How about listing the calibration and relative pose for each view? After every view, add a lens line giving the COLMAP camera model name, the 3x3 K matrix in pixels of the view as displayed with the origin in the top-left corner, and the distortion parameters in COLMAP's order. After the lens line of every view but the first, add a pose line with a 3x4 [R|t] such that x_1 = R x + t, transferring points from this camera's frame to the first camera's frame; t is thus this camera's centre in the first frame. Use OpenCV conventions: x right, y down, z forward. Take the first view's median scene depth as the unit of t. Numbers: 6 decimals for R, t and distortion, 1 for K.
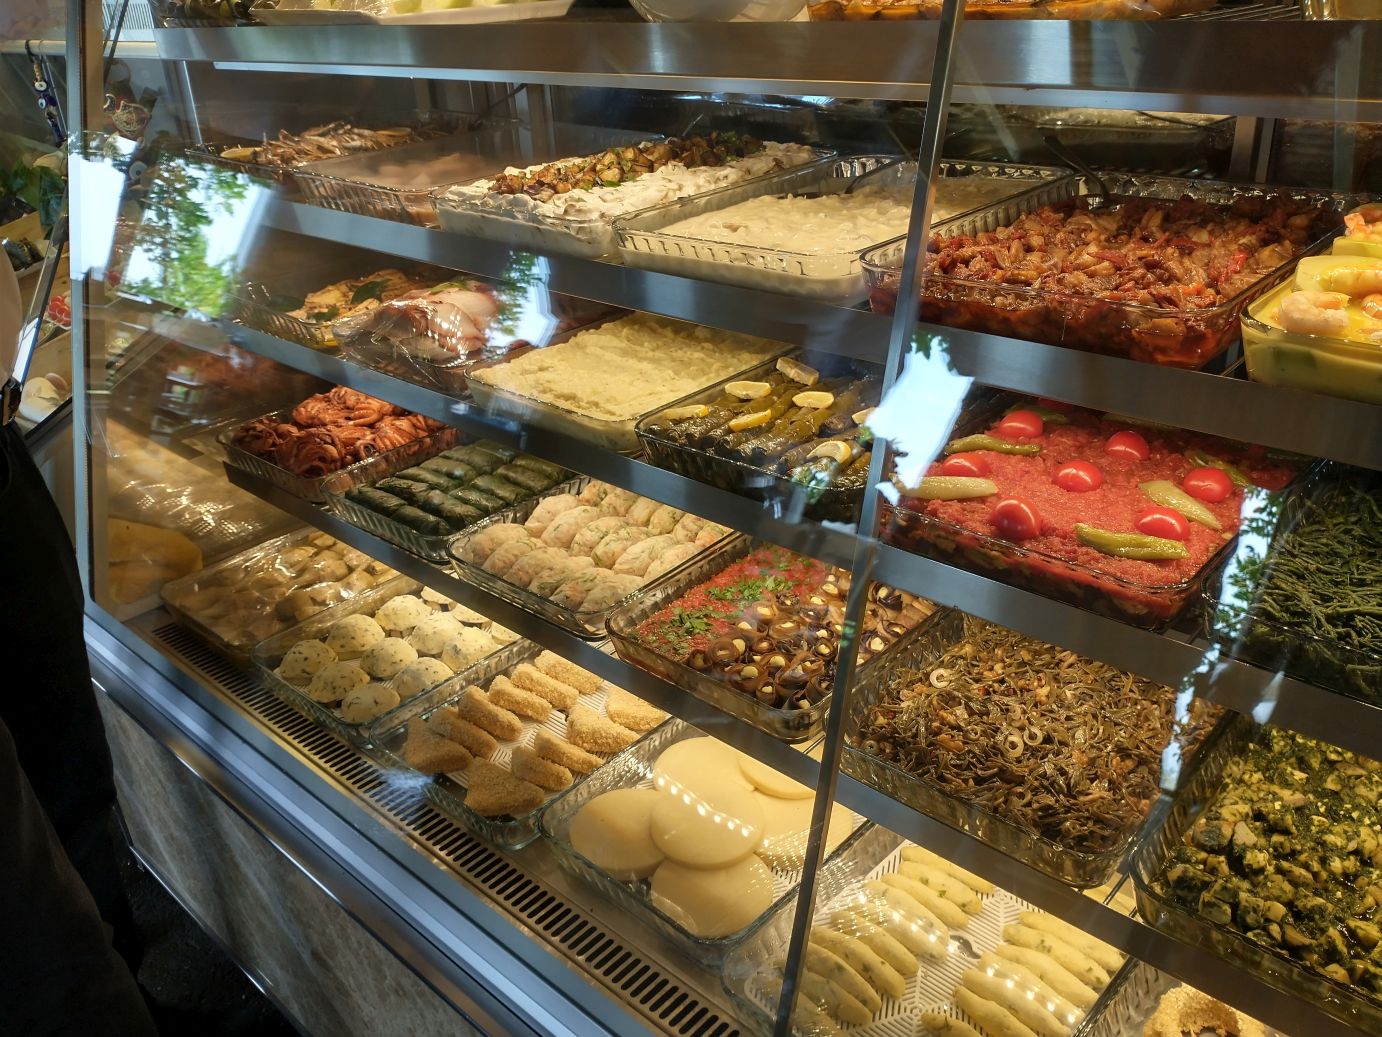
lens RADIAL K [[1127.3, 0, 691.0], [0, 1127.3, 518.5], [0, 0, 1]] dist [0.116941, -0.250831]
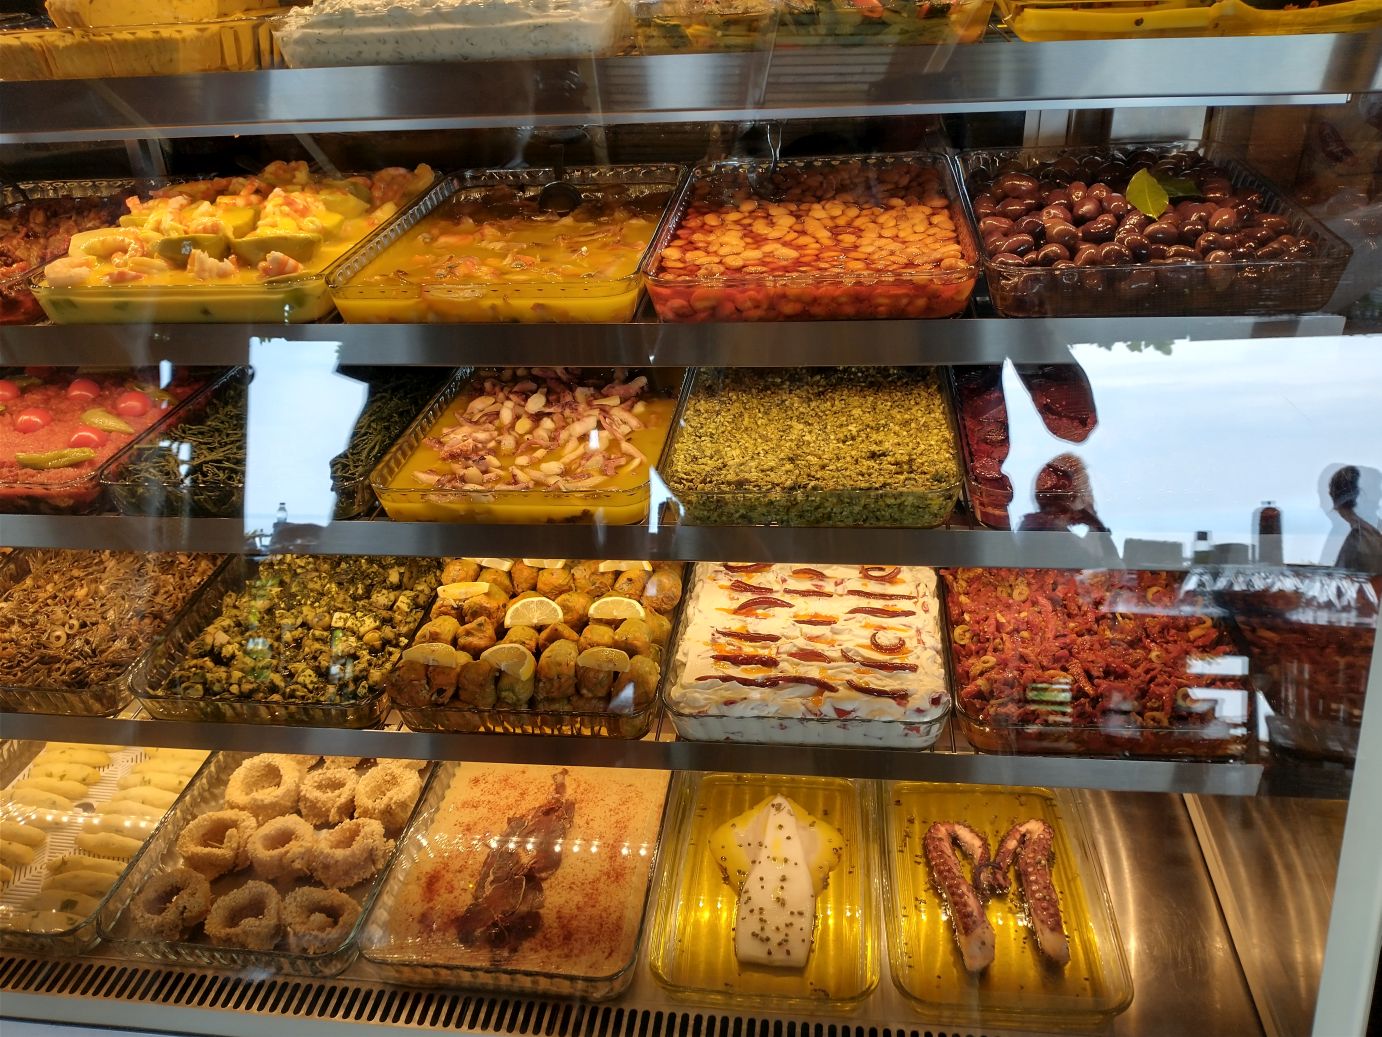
lens RADIAL K [[1127.3, 0, 691.0], [0, 1127.3, 518.5], [0, 0, 1]] dist [0.116941, -0.250831]
pose [[0.816348, -0.270513, 0.510293, 0.265052], [0.262638, 0.960766, 0.089156, 0.153776], [-0.514390, 0.061240, 0.855367, -0.493702]]
